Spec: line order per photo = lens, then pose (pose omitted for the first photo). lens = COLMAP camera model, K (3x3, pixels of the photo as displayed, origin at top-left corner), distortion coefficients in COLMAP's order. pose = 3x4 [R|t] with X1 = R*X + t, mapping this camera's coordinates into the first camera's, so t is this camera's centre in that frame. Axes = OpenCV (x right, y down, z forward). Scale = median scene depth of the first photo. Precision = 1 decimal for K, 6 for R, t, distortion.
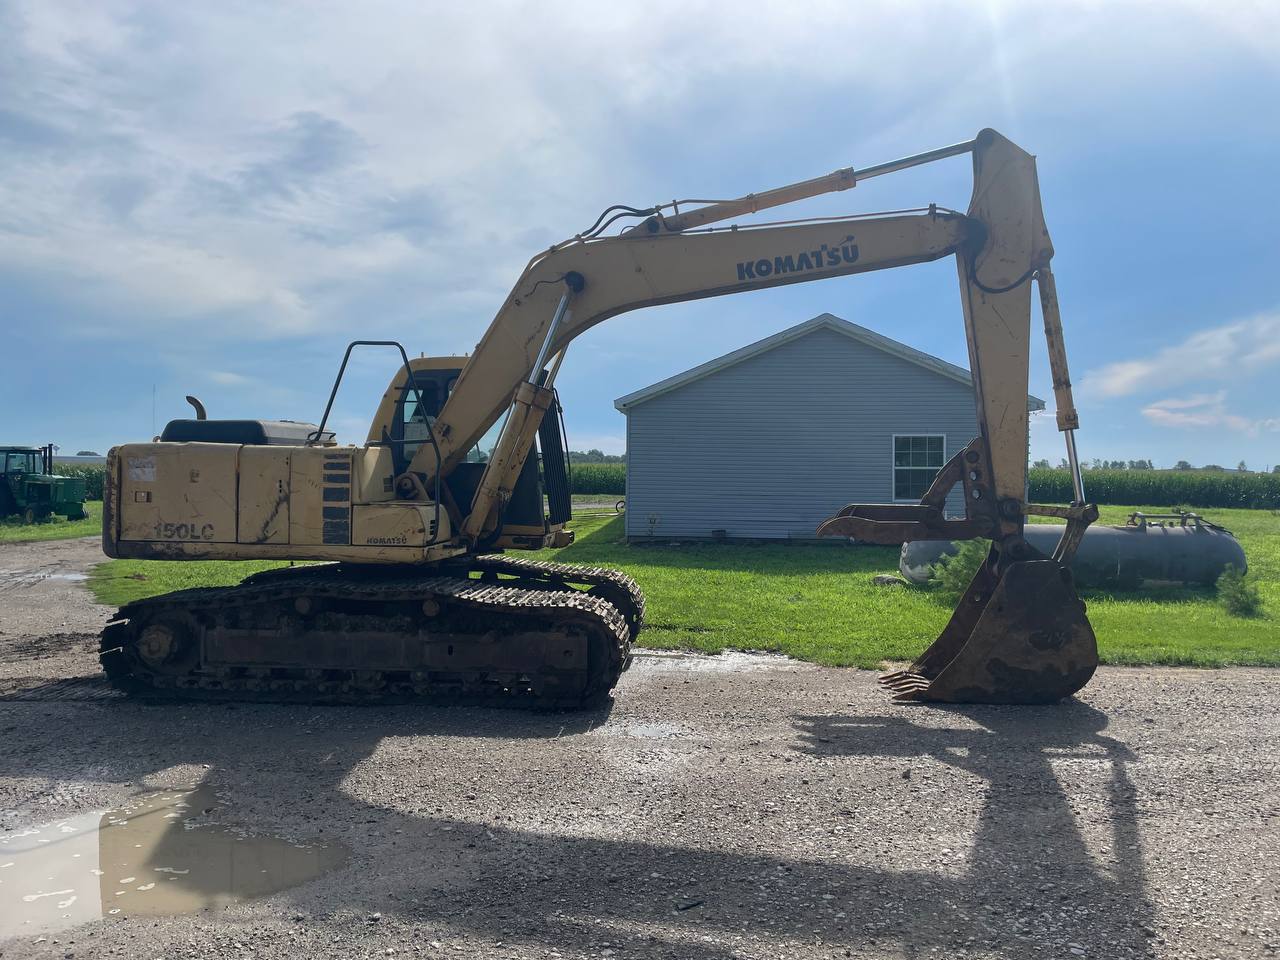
lens RADIAL K [[962.9, 0, 640.0], [0, 962.9, 480.0], [0, 0, 1]] dist [0.038313, -0.001690]
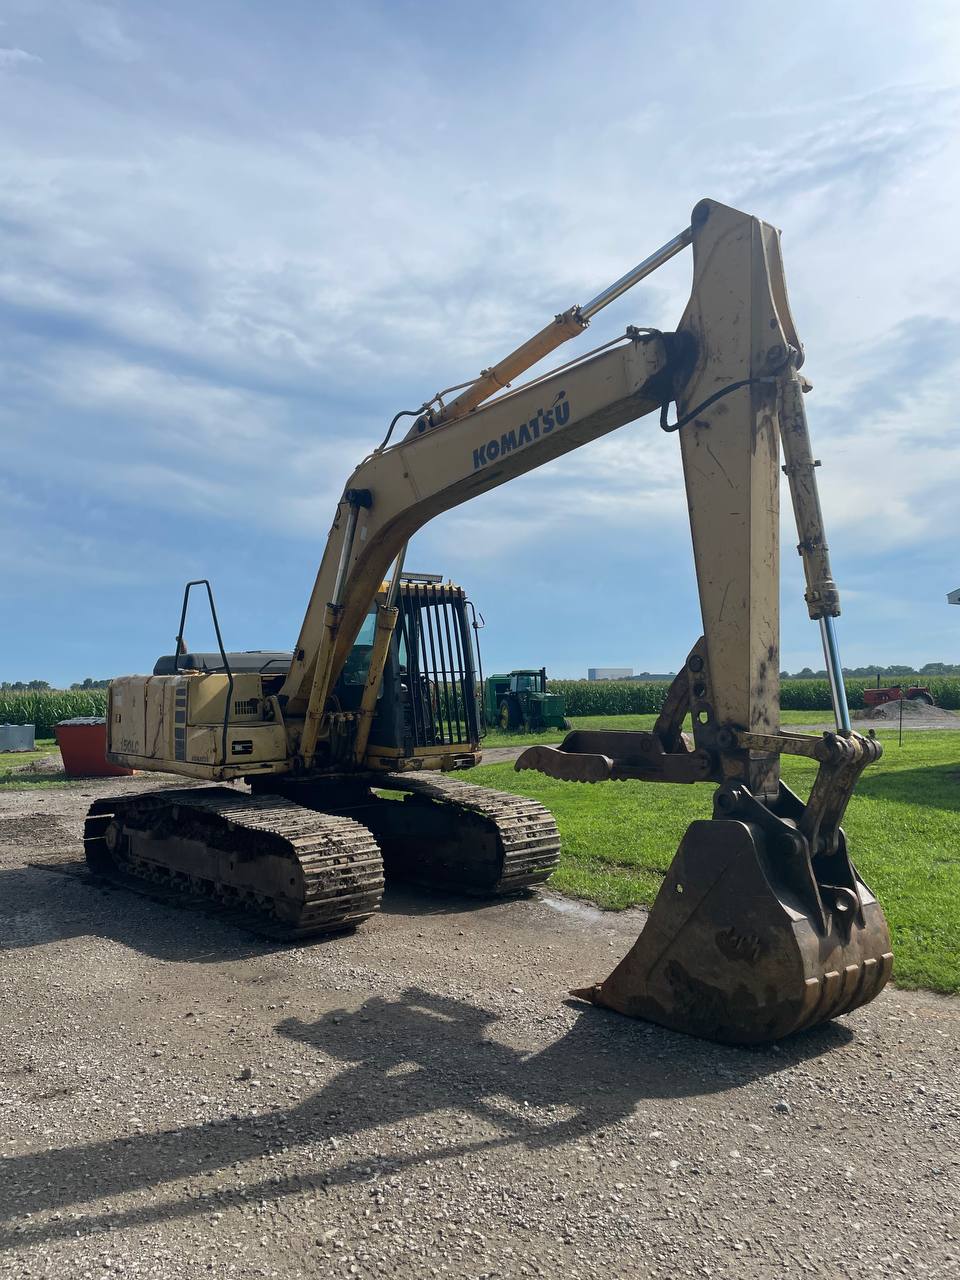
lens RADIAL K [[962.9, 0, 480.0], [0, 962.9, 640.0], [0, 0, 1]] dist [0.038313, -0.001690]
pose [[0.737883, -0.051117, -0.672990, 0.702421], [0.013720, 0.998058, -0.060764, -0.001175], [0.674789, 0.035604, 0.737151, 0.381786]]
